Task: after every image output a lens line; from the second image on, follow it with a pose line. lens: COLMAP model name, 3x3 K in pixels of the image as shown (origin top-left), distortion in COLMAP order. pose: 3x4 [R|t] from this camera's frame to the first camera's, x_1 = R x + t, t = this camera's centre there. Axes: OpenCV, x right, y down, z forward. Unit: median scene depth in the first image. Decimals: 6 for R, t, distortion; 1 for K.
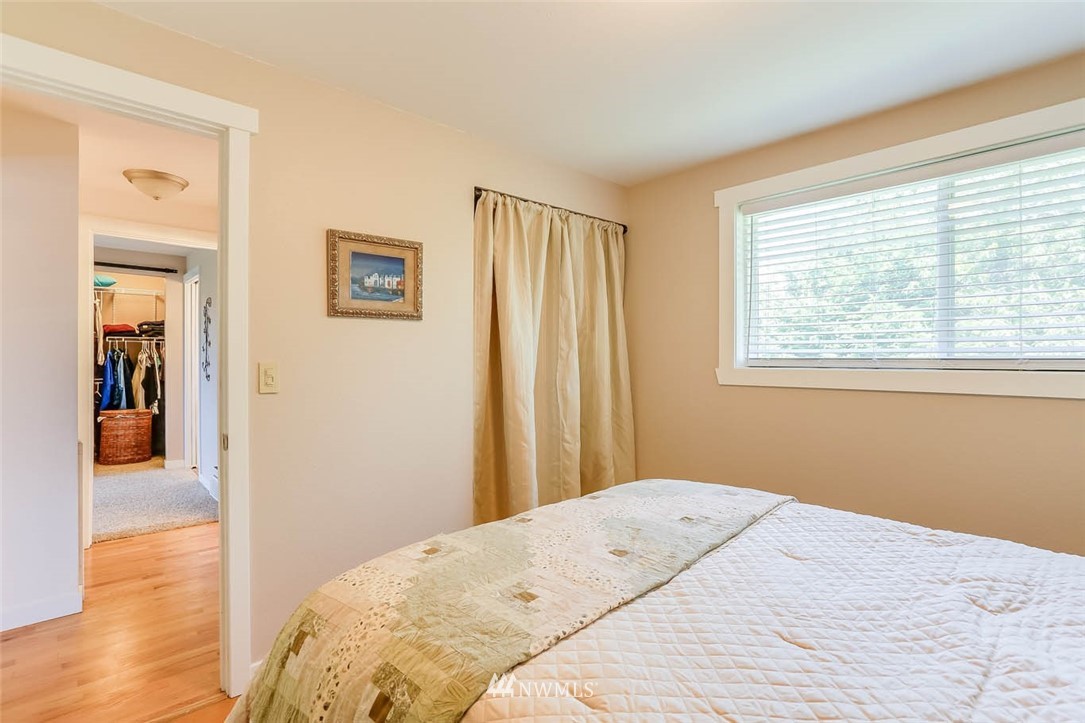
lens RADIAL K [[508.1, 0, 543.9], [0, 508.1, 364.8], [0, 0, 1]] dist [-0.016360, 0.000431]
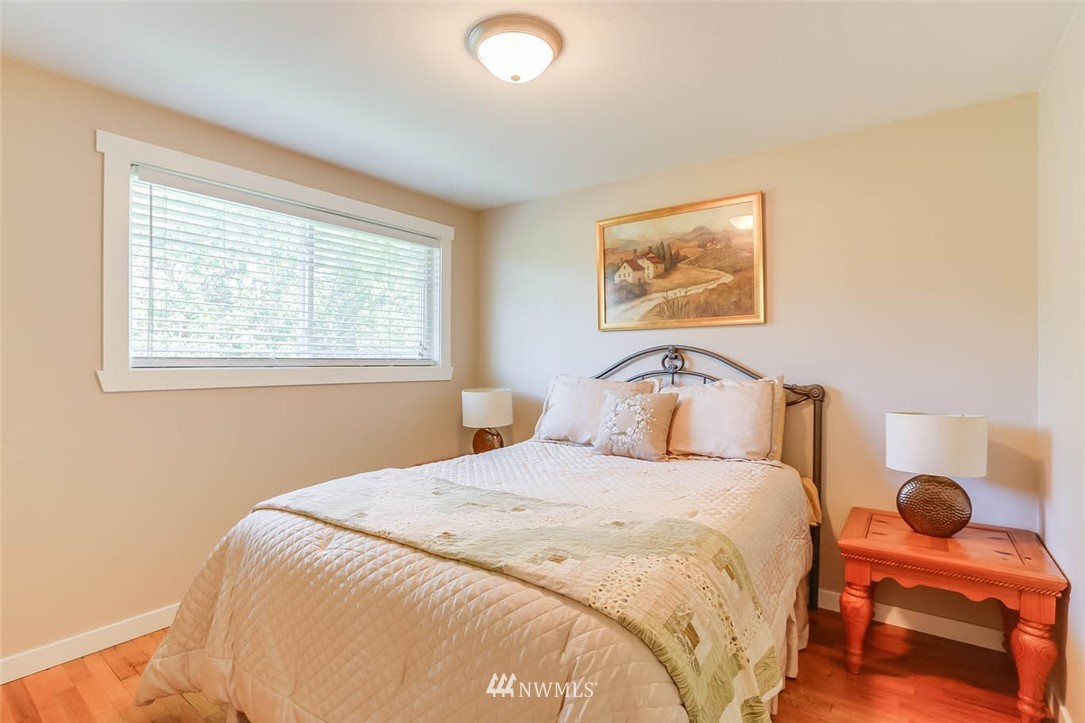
lens RADIAL K [[508.1, 0, 540.5], [0, 508.1, 358.7], [0, 0, 1]] dist [-0.016360, 0.000431]
pose [[-0.156287, 0.002357, 0.987709, -0.629250], [0.006939, 0.999975, -0.001288, -0.005766], [-0.987687, 0.006653, -0.156299, 0.634615]]
